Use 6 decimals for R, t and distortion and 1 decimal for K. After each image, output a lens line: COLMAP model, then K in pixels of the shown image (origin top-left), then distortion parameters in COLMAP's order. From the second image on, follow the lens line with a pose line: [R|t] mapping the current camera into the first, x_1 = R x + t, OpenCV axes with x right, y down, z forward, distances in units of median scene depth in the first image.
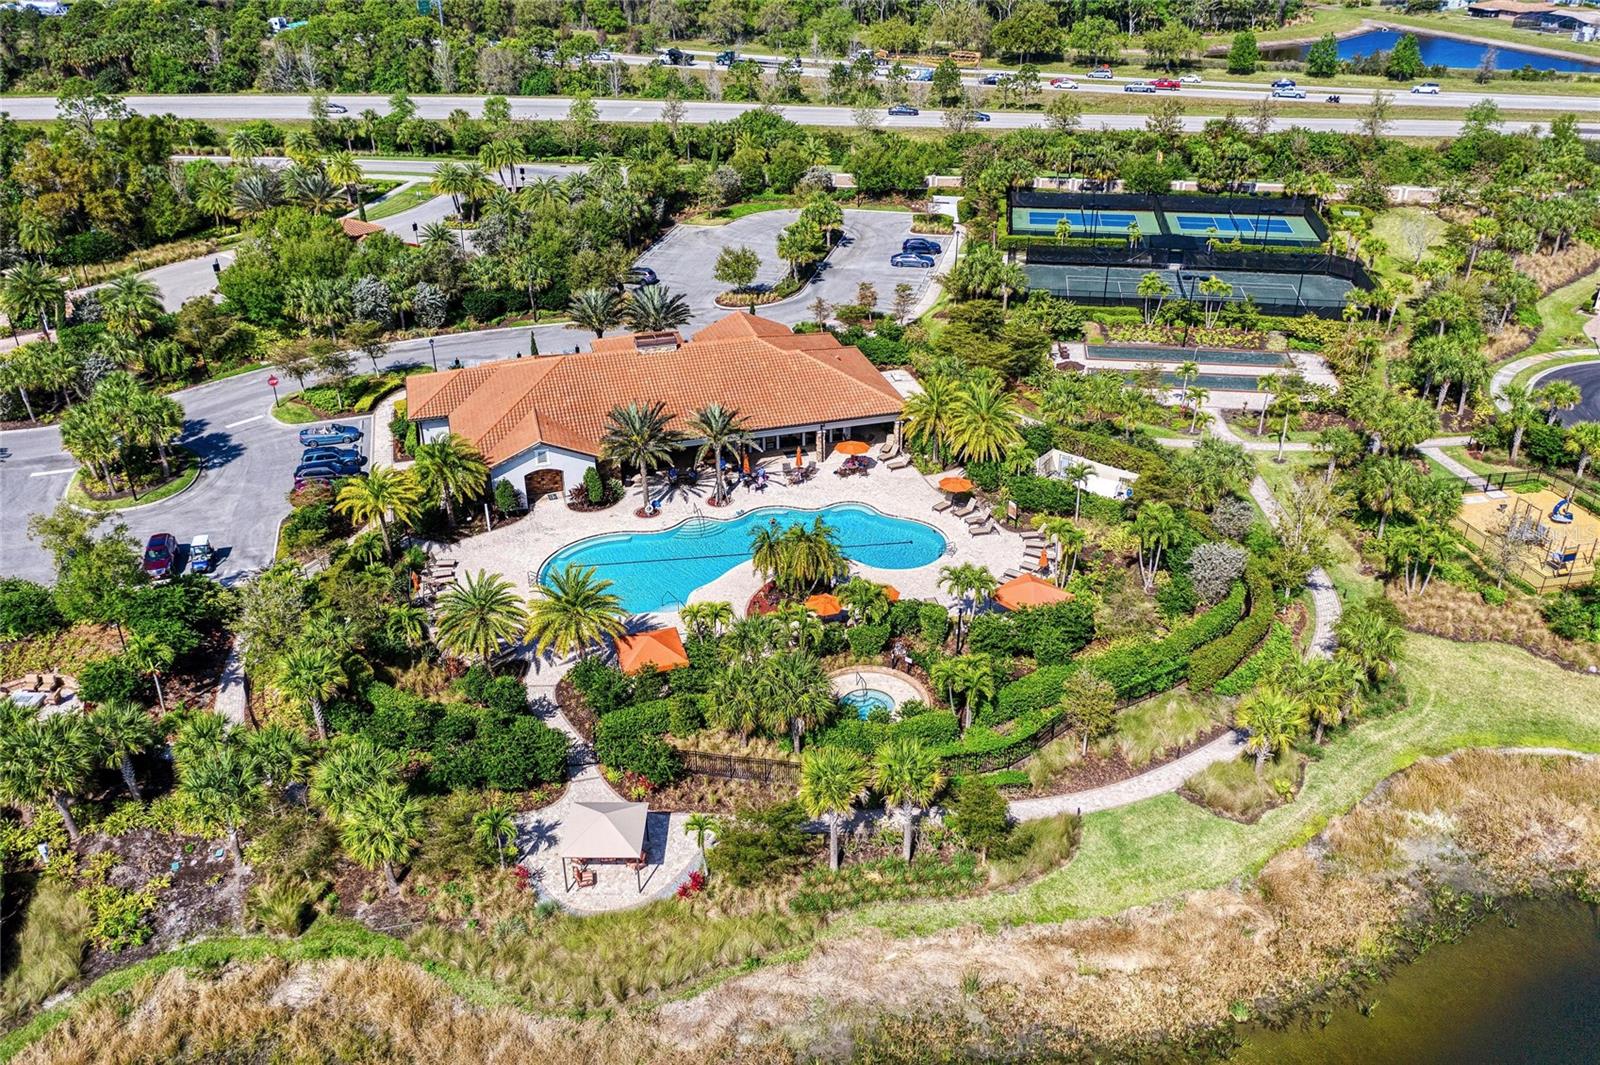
lens RADIAL K [[1264.8, 0, 800.0], [0, 1264.8, 532.5], [0, 0, 1]] dist [-0.008868, 0.008753]
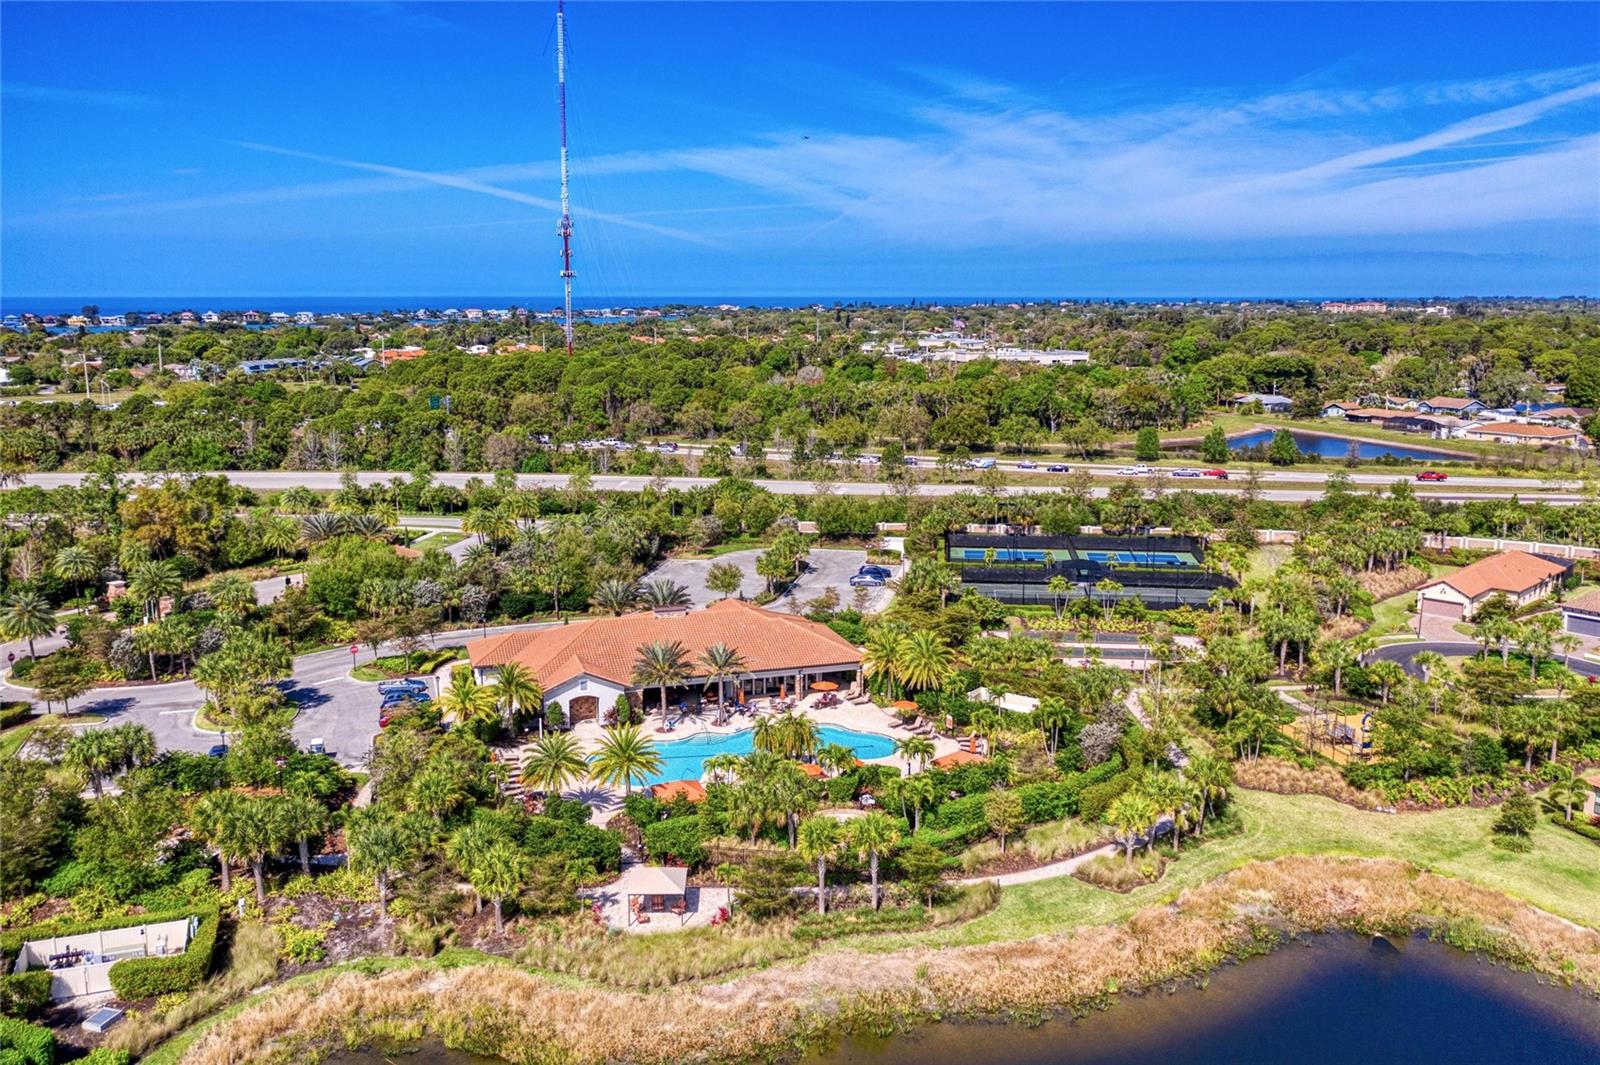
lens RADIAL K [[1264.8, 0, 800.0], [0, 1264.8, 532.5], [0, 0, 1]] dist [-0.008868, 0.008753]
pose [[0.999415, 0.002576, 0.034115, -0.025890], [0.007855, 0.953240, -0.302112, 0.163717], [-0.033298, 0.302204, 0.952662, -0.250740]]
